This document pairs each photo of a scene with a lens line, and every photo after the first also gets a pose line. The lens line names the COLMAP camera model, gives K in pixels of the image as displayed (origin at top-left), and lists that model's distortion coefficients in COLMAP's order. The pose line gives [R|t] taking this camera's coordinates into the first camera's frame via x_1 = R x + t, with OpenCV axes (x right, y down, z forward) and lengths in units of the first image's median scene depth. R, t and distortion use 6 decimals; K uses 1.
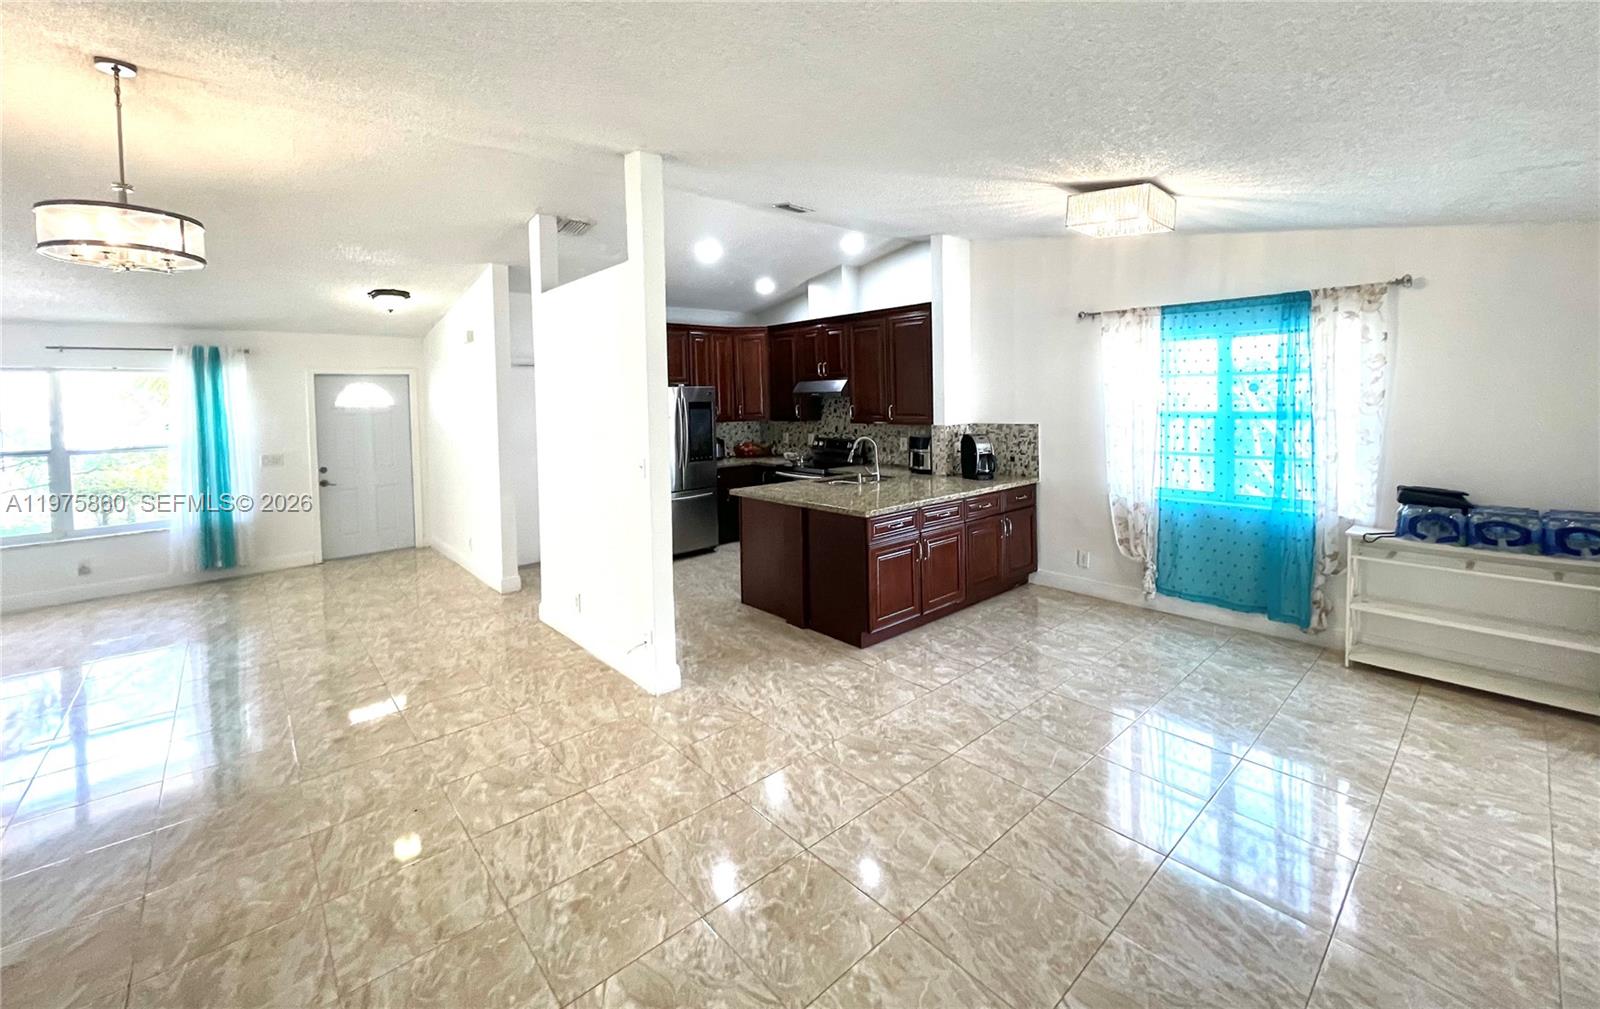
lens RADIAL K [[645.6, 0, 796.7], [0, 645.6, 406.5], [0, 0, 1]] dist [0.000242, -0.000485]
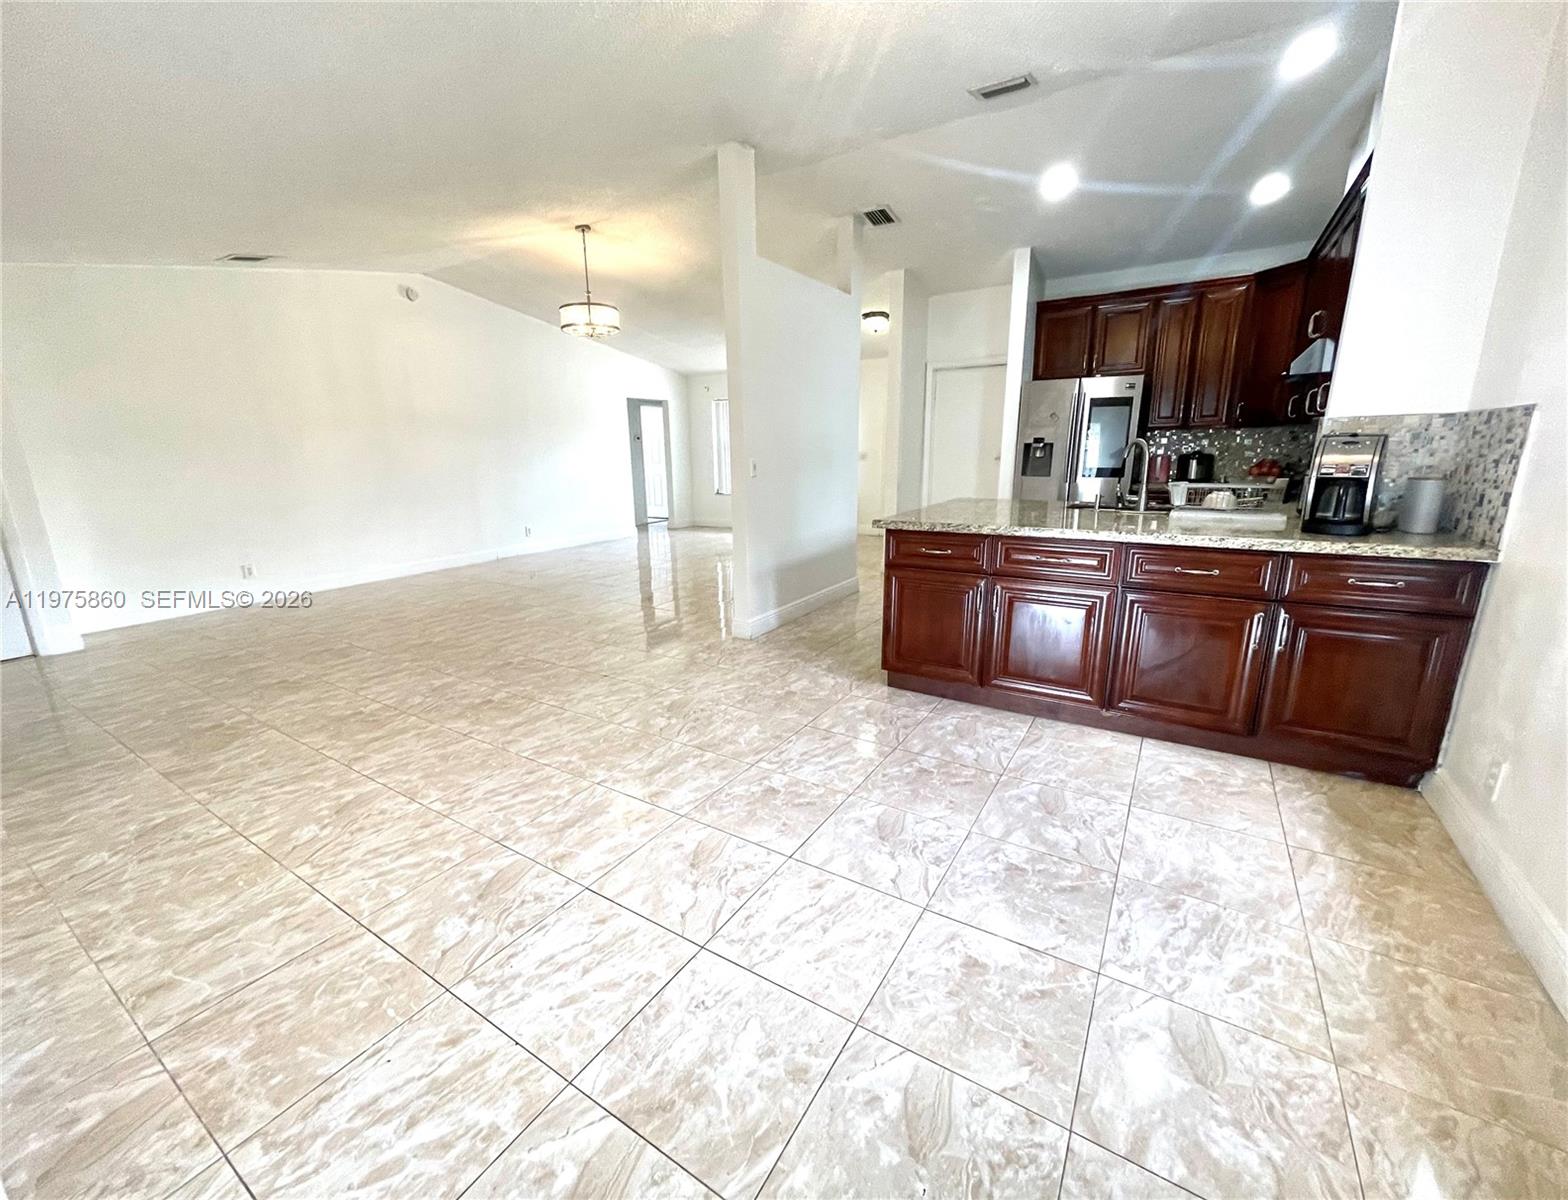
lens RADIAL K [[645.8, 0, 762.2], [0, 645.8, 604.2], [0, 0, 1]] dist [-0.000751, -0.000027]
pose [[0.267452, 0.243473, -0.932304, 0.617027], [-0.003456, 0.967786, 0.251749, 0.046017], [0.963565, -0.064109, 0.259678, 0.476702]]
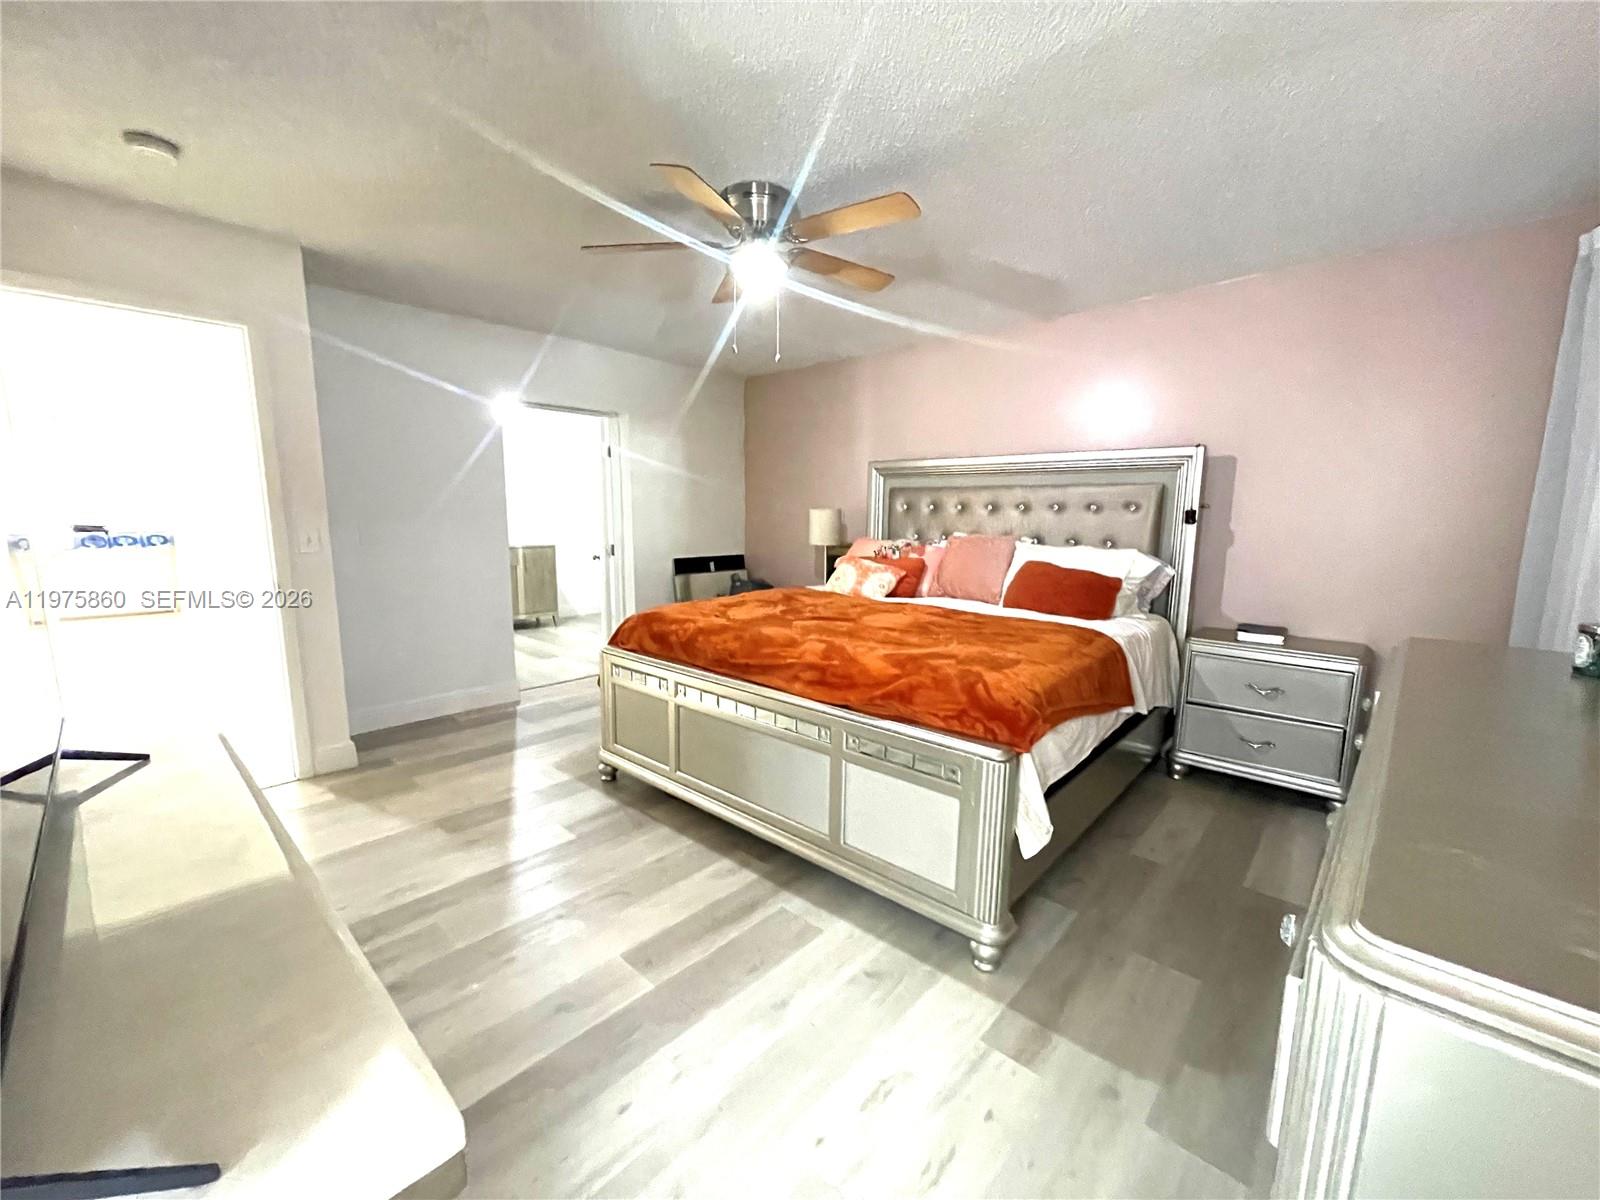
lens RADIAL K [[646.5, 0, 800.0], [0, 646.5, 600.0], [0, 0, 1]] dist [0.001166, 0.000396]
pose [[-0.107169, -0.128306, 0.985927, -0.855166], [0.013214, 0.991367, 0.130450, 0.082120], [-0.994153, 0.027008, -0.104549, -0.666418]]
